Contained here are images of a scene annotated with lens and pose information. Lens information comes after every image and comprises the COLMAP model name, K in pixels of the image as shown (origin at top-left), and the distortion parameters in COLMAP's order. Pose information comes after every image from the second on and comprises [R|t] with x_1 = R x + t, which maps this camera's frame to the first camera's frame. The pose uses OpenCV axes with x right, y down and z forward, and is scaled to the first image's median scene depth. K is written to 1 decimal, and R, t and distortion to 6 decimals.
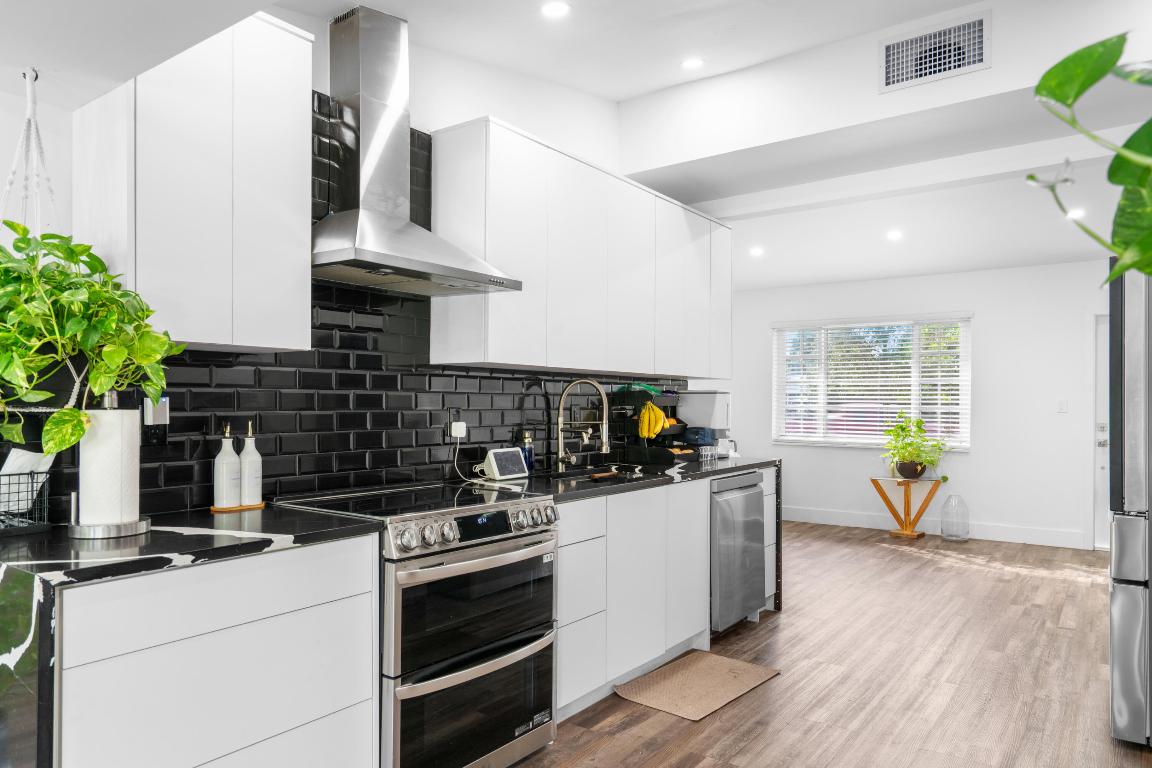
lens RADIAL K [[753.3, 0, 575.2], [0, 753.3, 418.5], [0, 0, 1]] dist [0.042239, 0.000759]
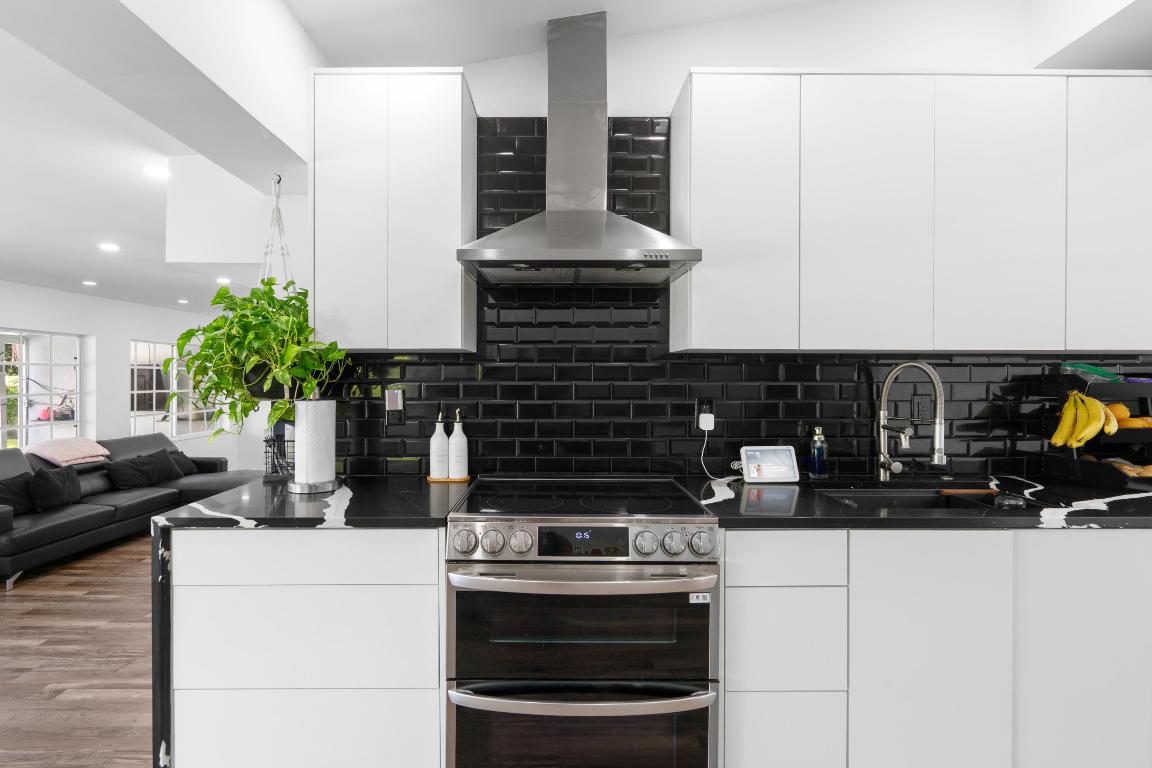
lens RADIAL K [[539.4, 0, 576.0], [0, 539.4, 384.0], [0, 0, 1]] dist [-0.003481, -0.000190]
pose [[0.600772, 0.004203, -0.799409, 0.334605], [-0.014139, 0.999886, -0.005368, -0.030994], [0.799295, 0.014528, 0.600763, 0.571459]]
